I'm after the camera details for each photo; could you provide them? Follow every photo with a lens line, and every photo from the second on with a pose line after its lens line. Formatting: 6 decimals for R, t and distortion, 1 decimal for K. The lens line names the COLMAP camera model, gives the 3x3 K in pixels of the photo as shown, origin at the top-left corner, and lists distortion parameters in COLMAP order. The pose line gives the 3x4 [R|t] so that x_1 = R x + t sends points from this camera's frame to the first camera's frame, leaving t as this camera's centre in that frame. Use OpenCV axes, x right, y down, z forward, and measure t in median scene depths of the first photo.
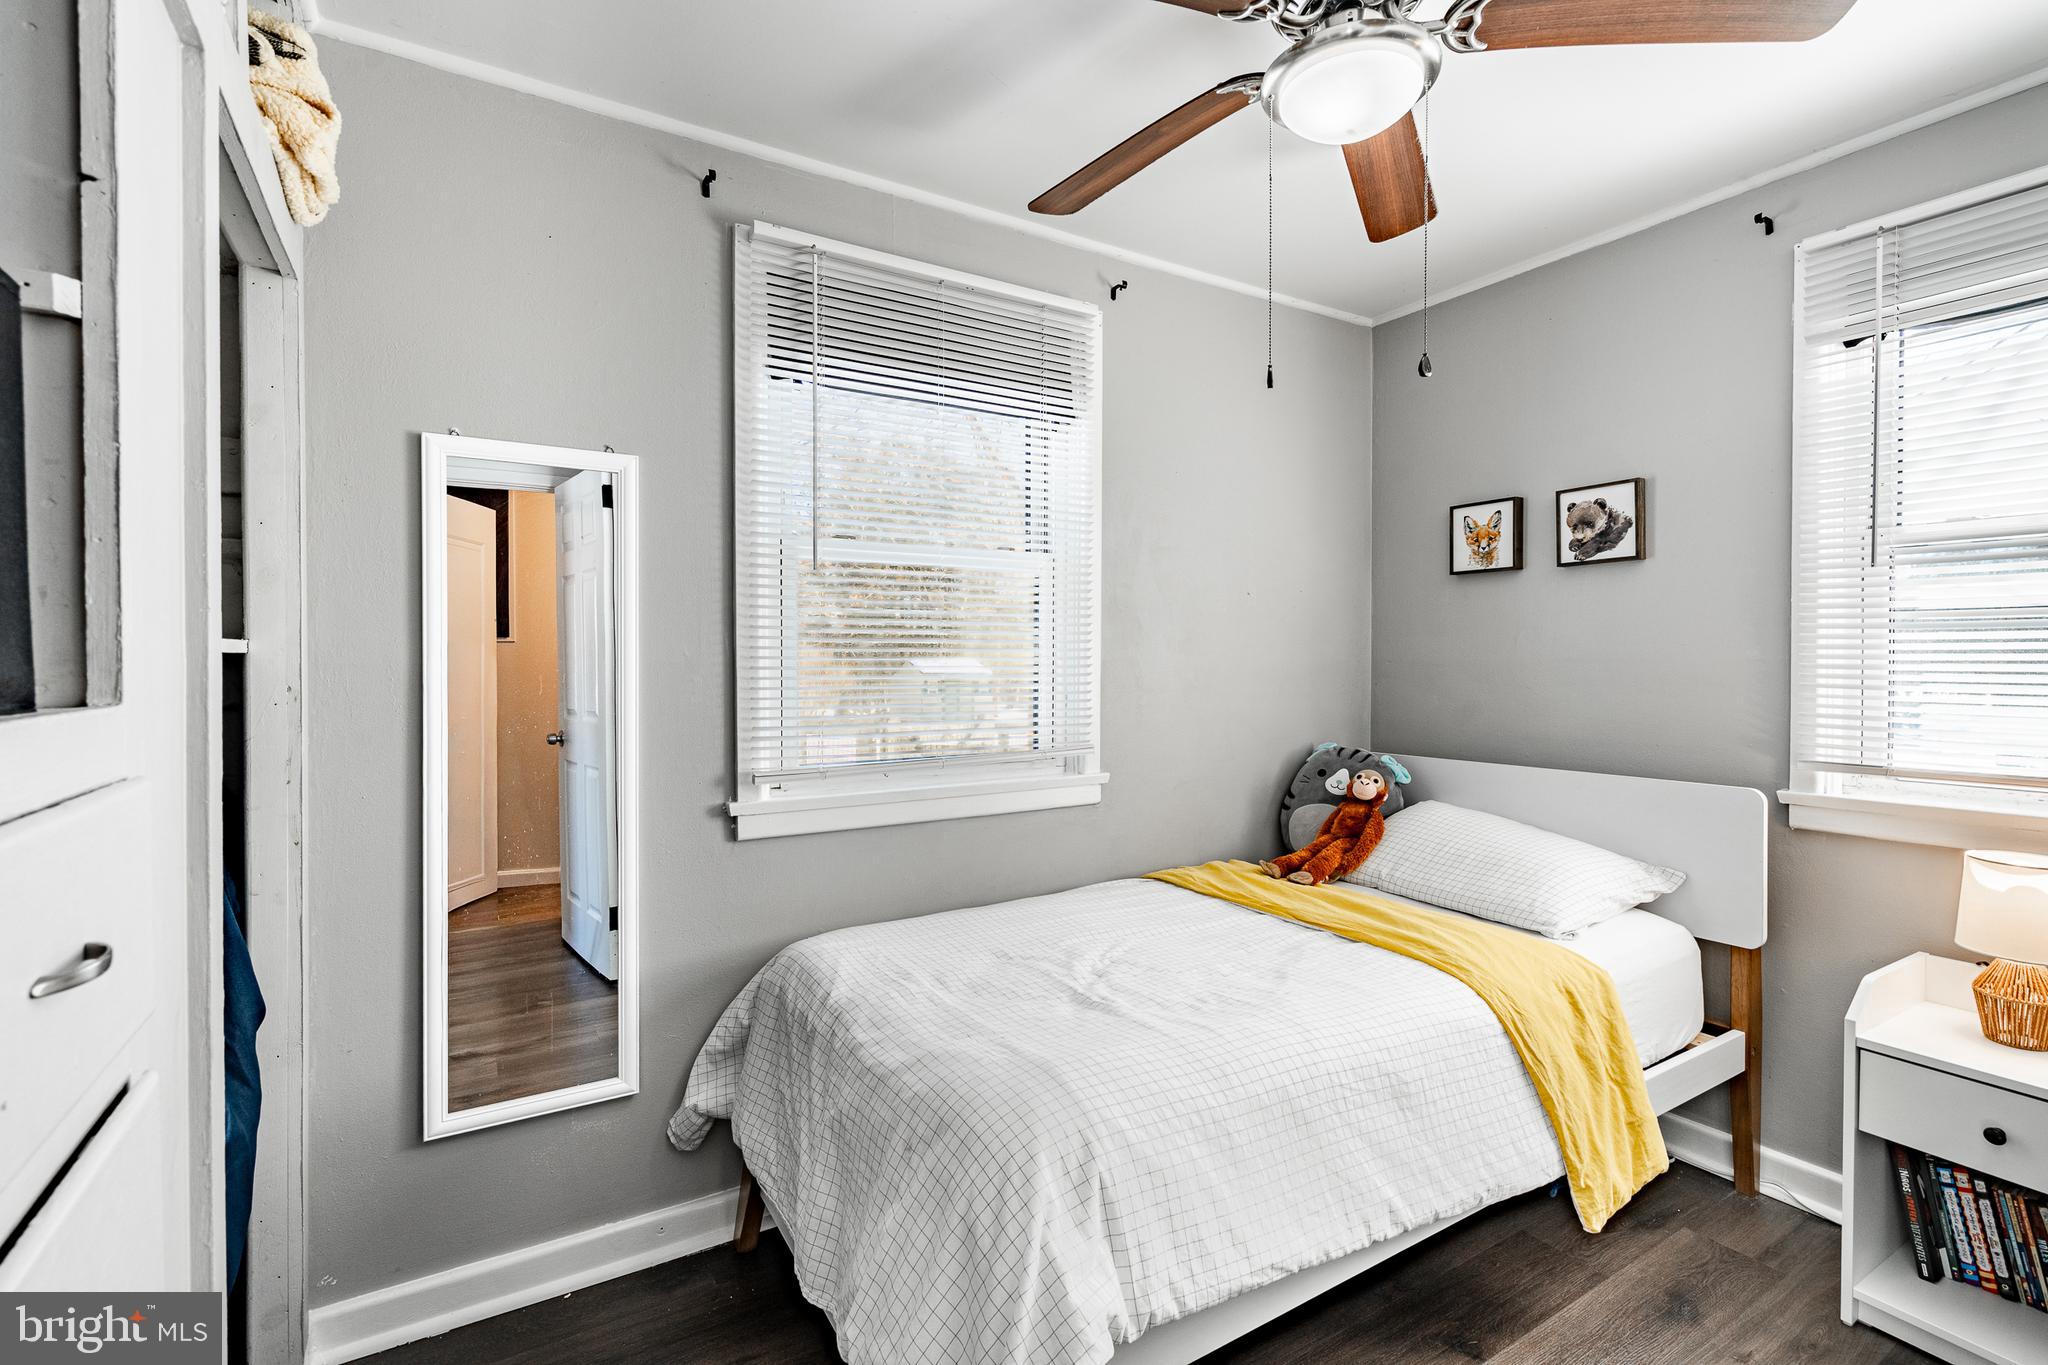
lens RADIAL K [[959.3, 0, 1063.3], [0, 959.3, 687.5], [0, 0, 1]] dist [0.000466, 0.000772]
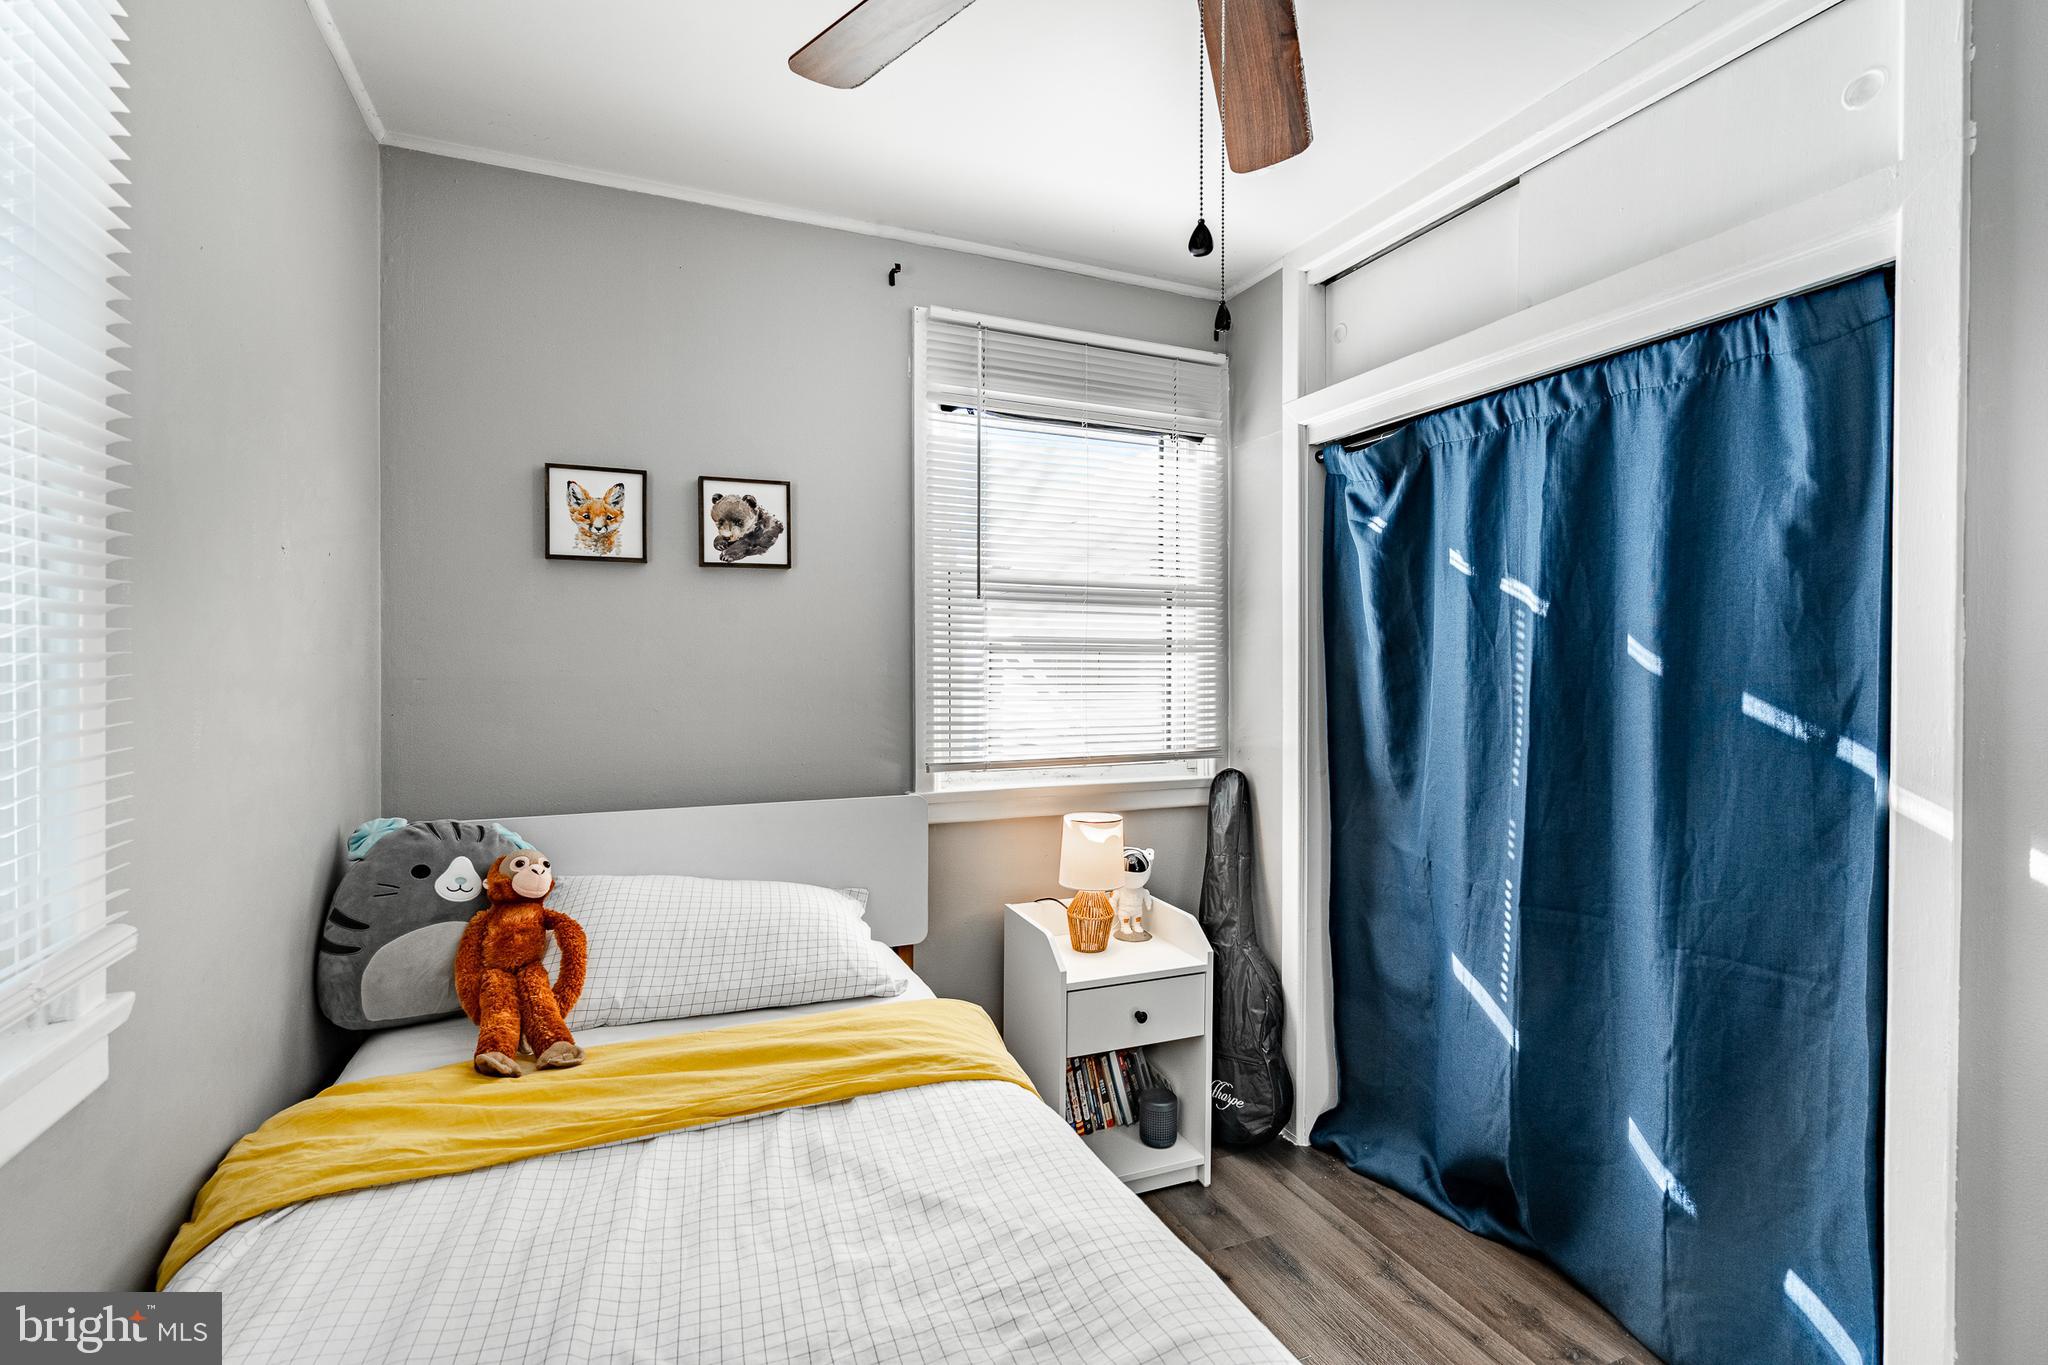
lens RADIAL K [[916.5, 0, 1024.0], [0, 916.5, 682.5], [0, 0, 1]] dist [-0.004831, 0.000039]
pose [[0.176640, -0.015207, 0.984158, -0.237890], [0.026690, 0.999587, 0.010655, -0.025074], [-0.983914, 0.024385, 0.176973, 0.602474]]
